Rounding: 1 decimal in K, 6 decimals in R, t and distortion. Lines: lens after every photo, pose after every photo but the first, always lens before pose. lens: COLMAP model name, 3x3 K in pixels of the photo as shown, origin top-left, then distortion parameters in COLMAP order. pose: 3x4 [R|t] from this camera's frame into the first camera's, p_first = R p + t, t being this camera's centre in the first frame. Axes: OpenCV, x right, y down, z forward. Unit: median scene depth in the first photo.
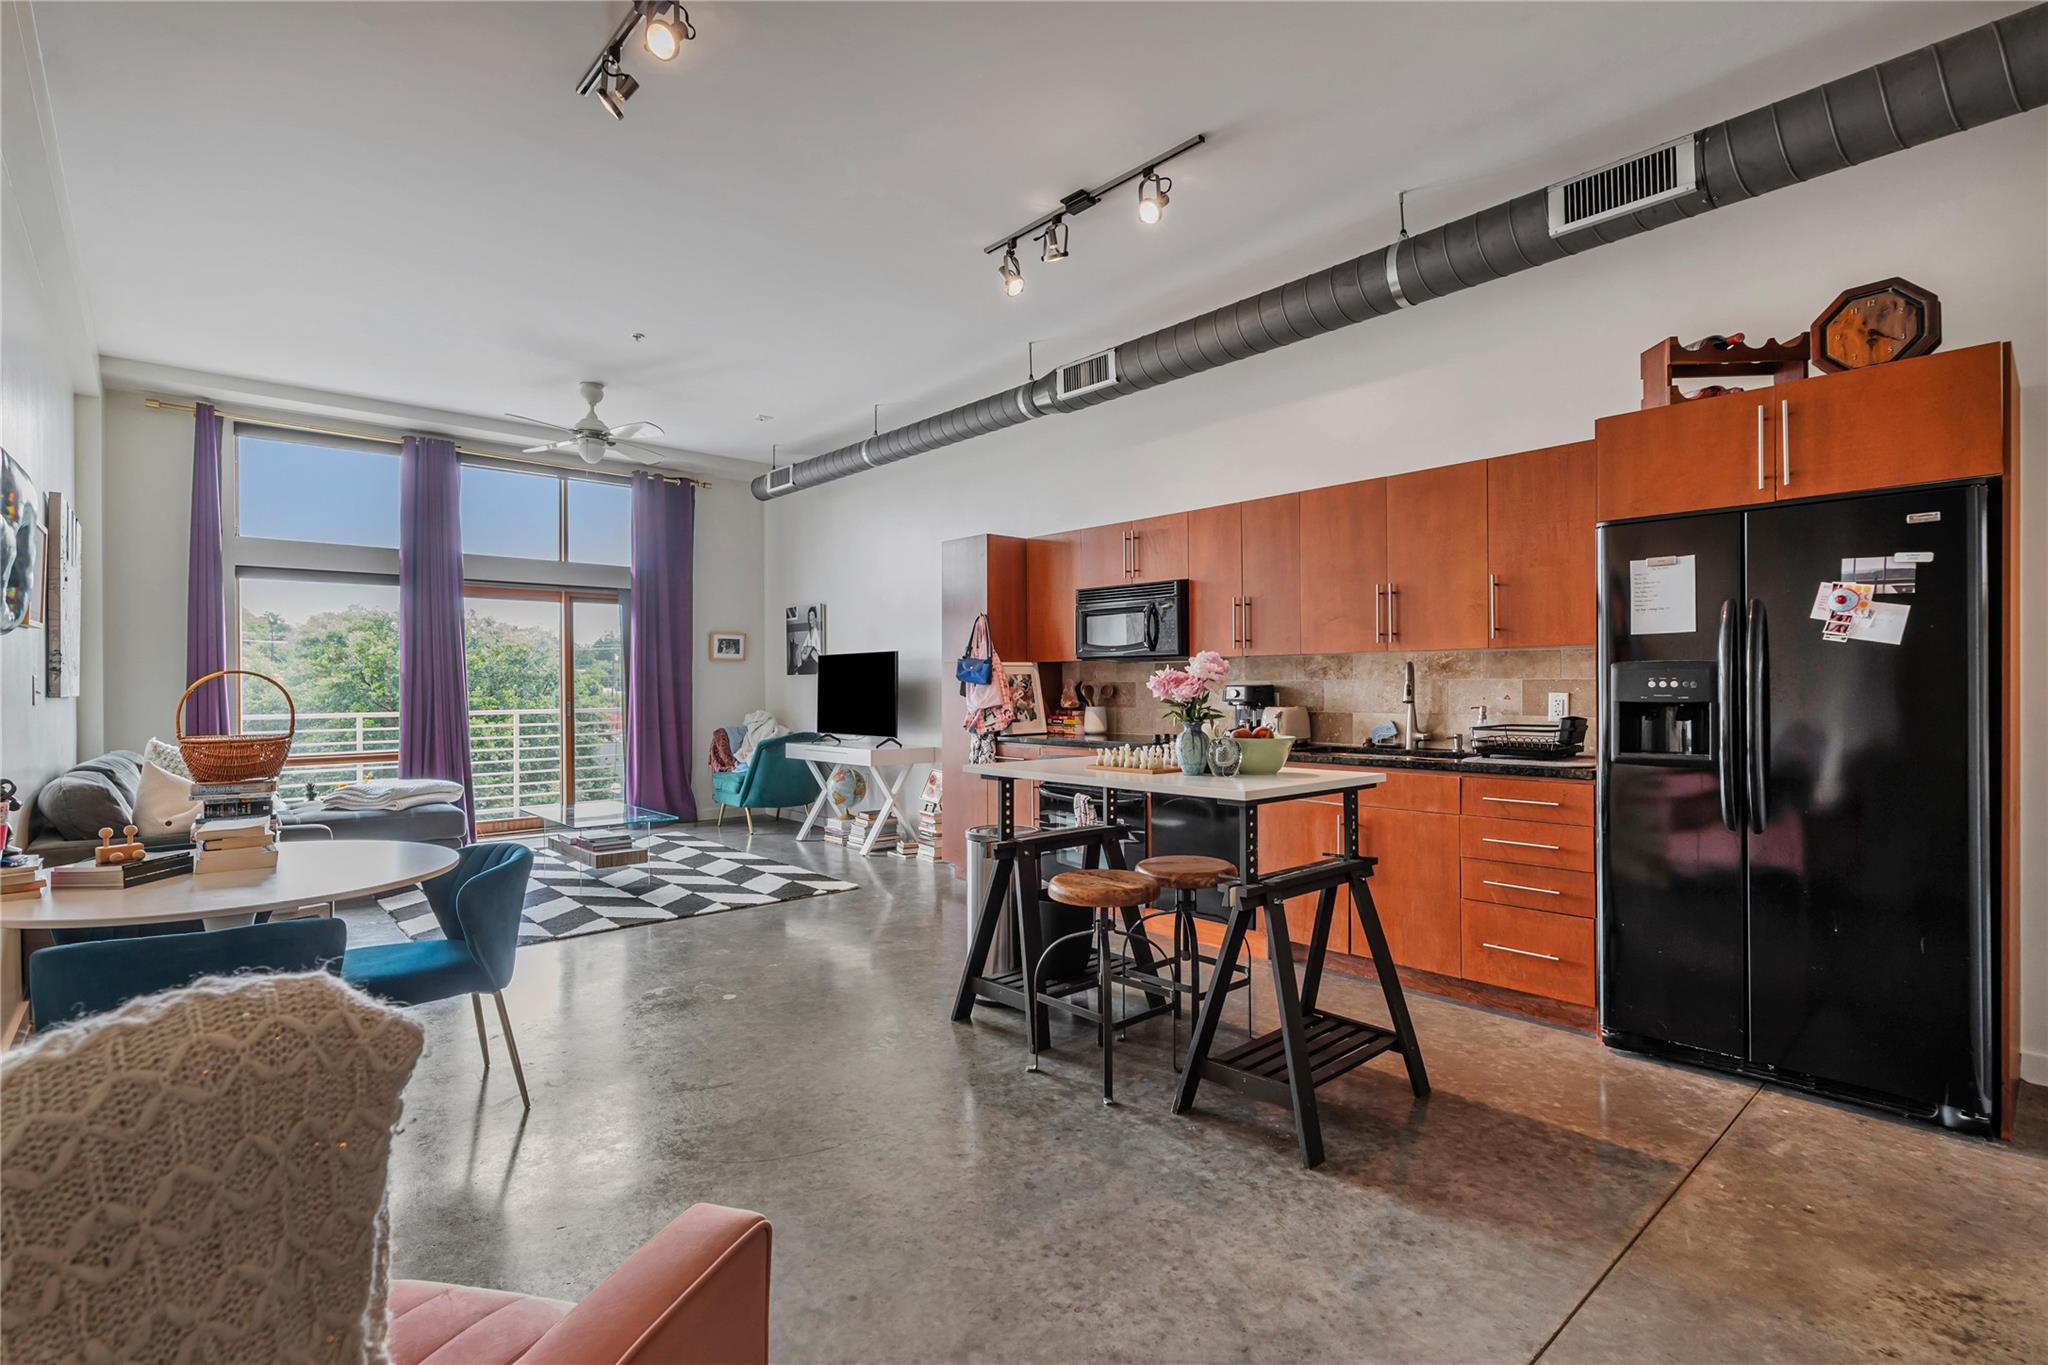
lens RADIAL K [[970.2, 0, 1023.6], [0, 970.2, 675.2], [0, 0, 1]] dist [0.011949, -0.000771]
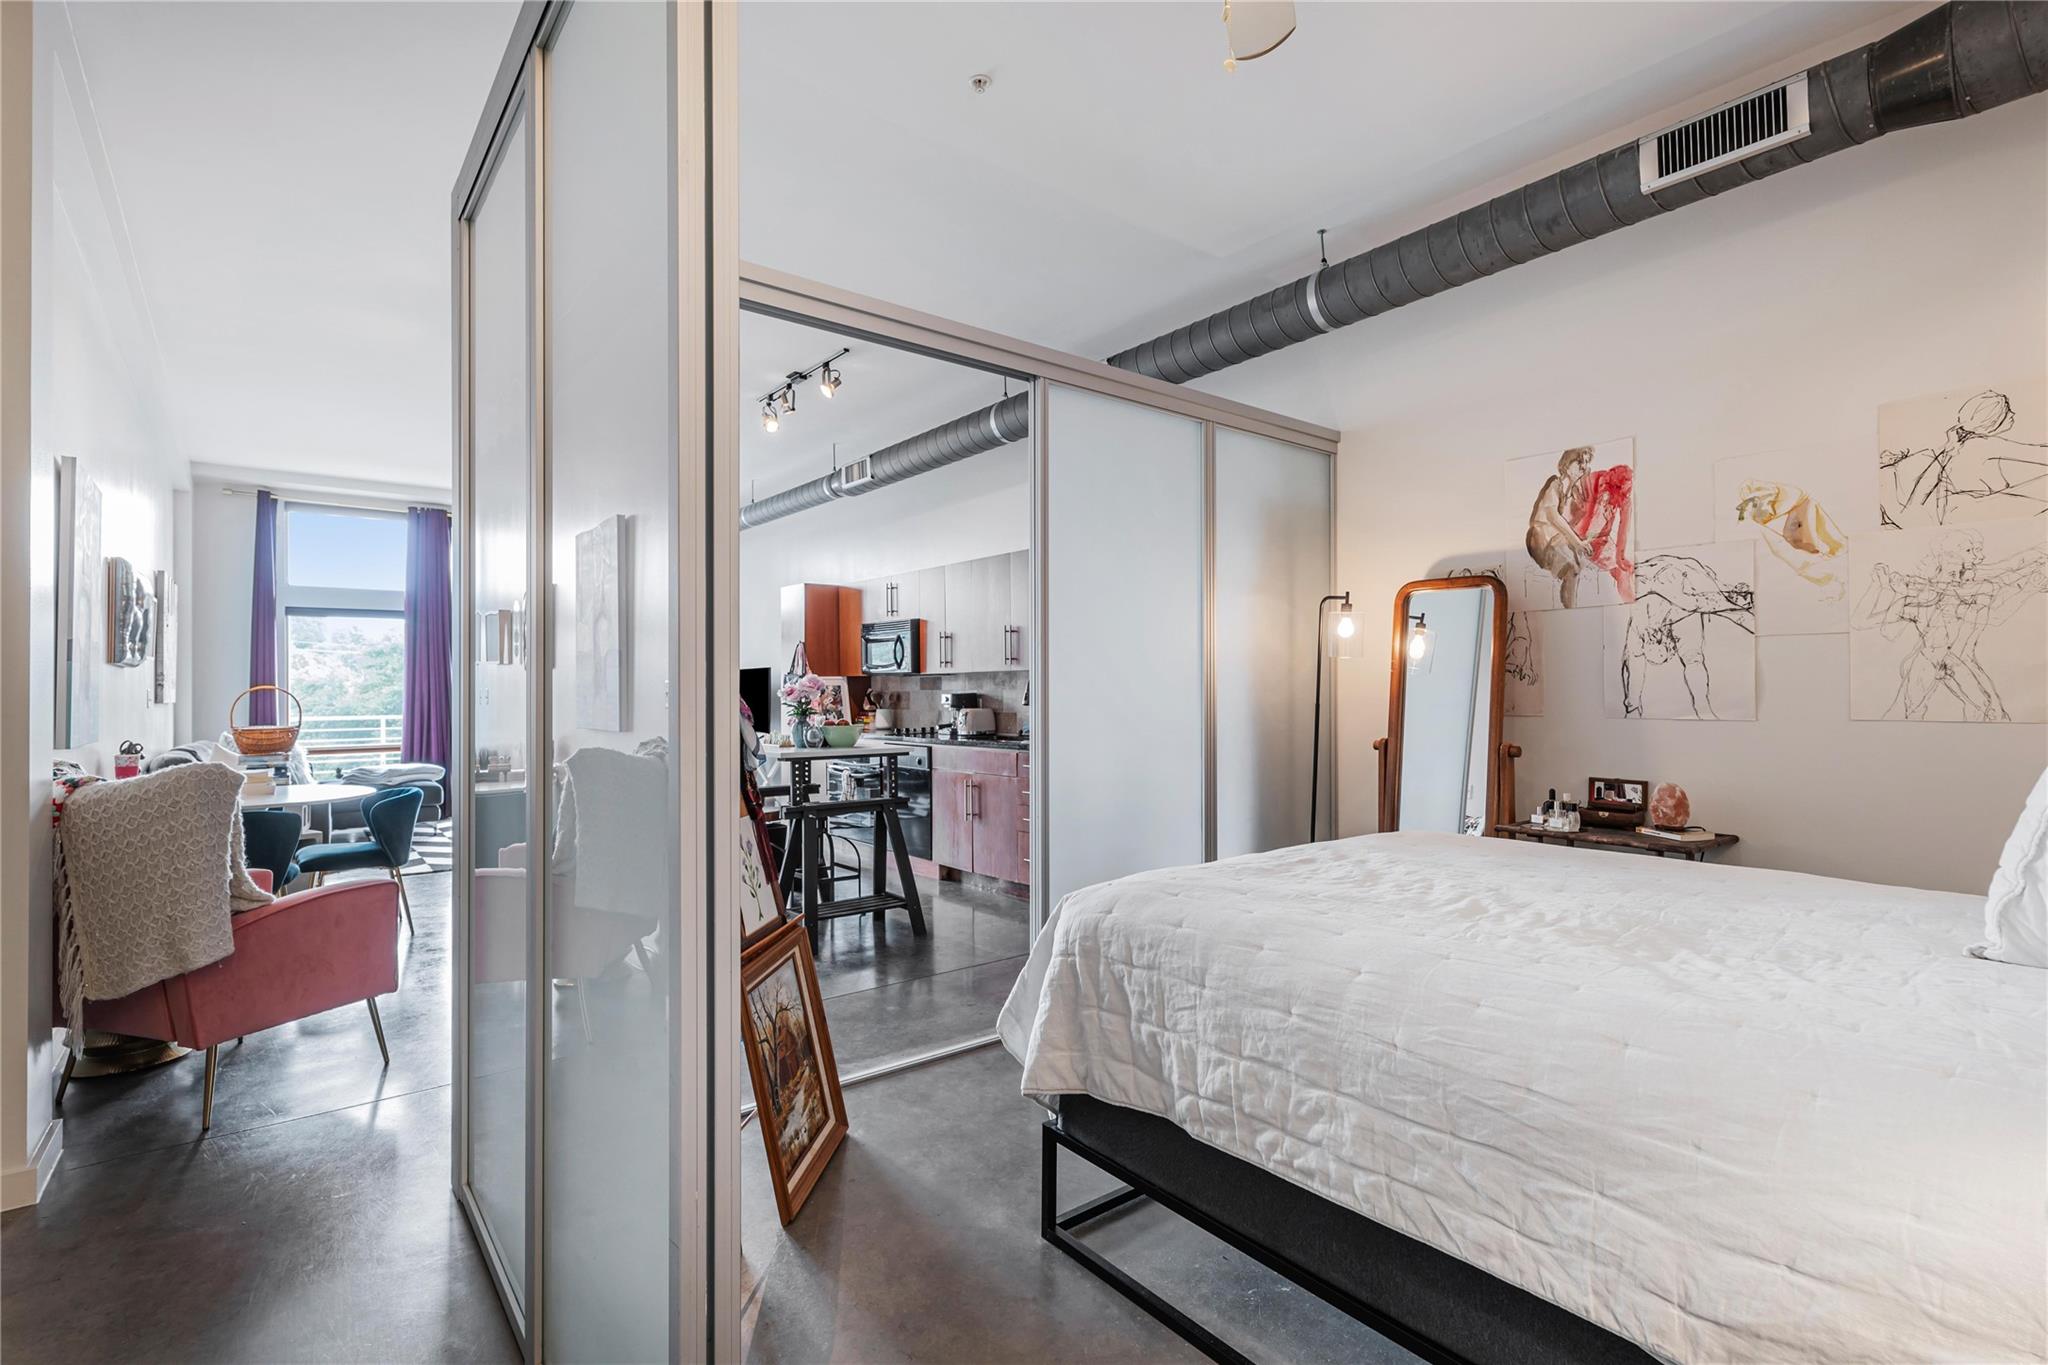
lens RADIAL K [[989.9, 0, 970.9], [0, 989.9, 667.8], [0, 0, 1]] dist [0.073935, -0.000364]
pose [[0.993887, -0.006054, -0.110235, 0.264175], [0.004865, 0.999927, -0.011046, -0.007196], [0.110294, 0.010442, 0.993844, -0.275837]]
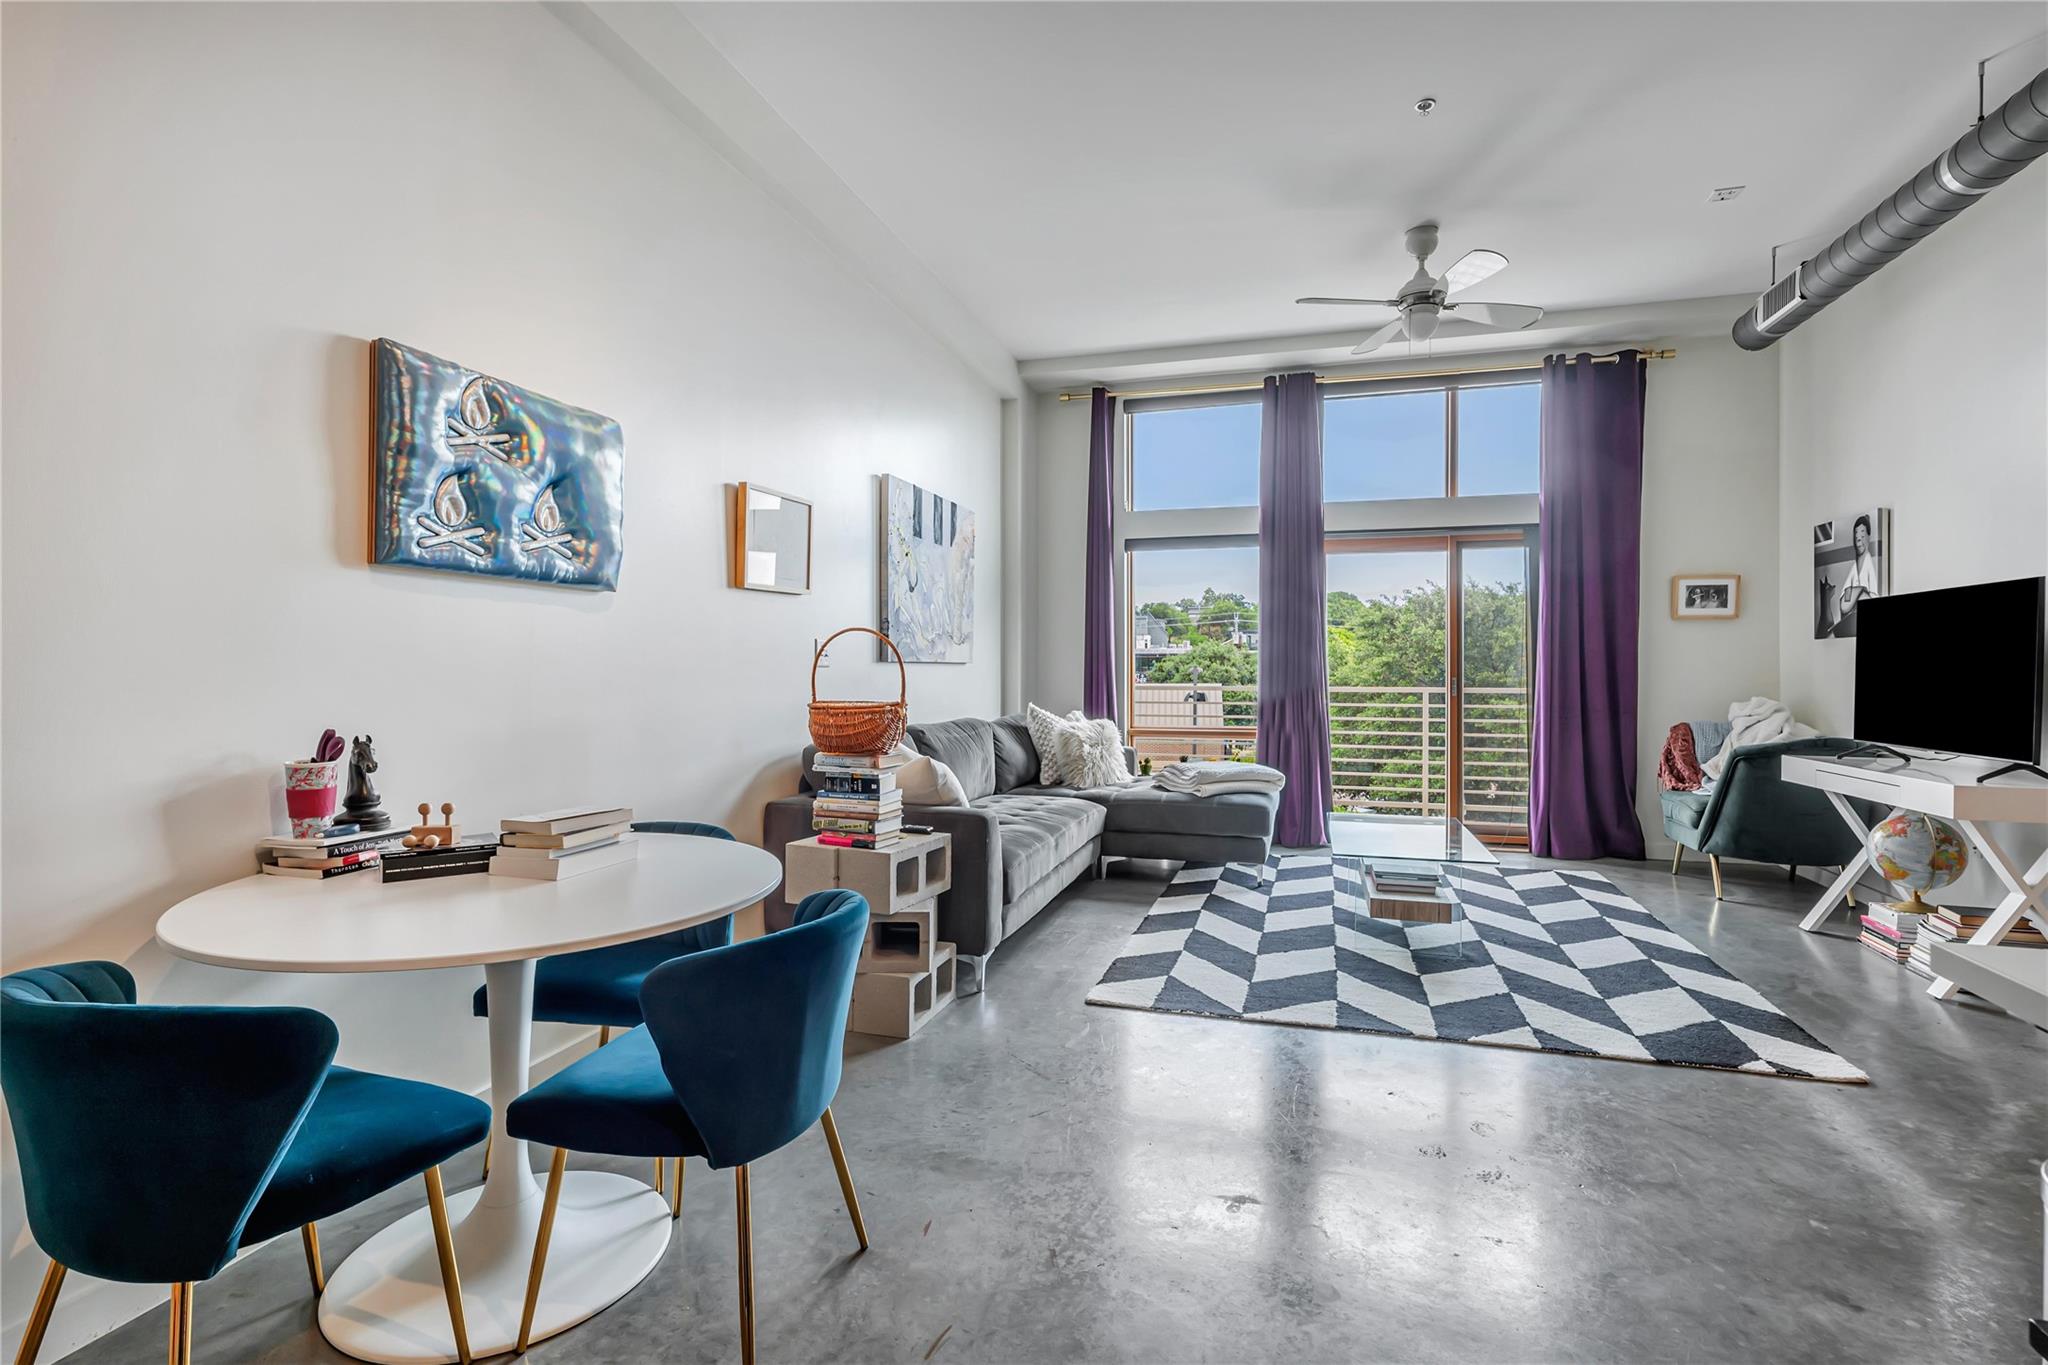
lens RADIAL K [[970.2, 0, 1023.6], [0, 970.2, 675.2], [0, 0, 1]] dist [0.011949, -0.000771]
pose [[0.527160, 0.012385, -0.849676, 0.010554], [0.004169, 0.999844, 0.017161, 0.011272], [0.849756, -0.012588, 0.527026, 0.327038]]
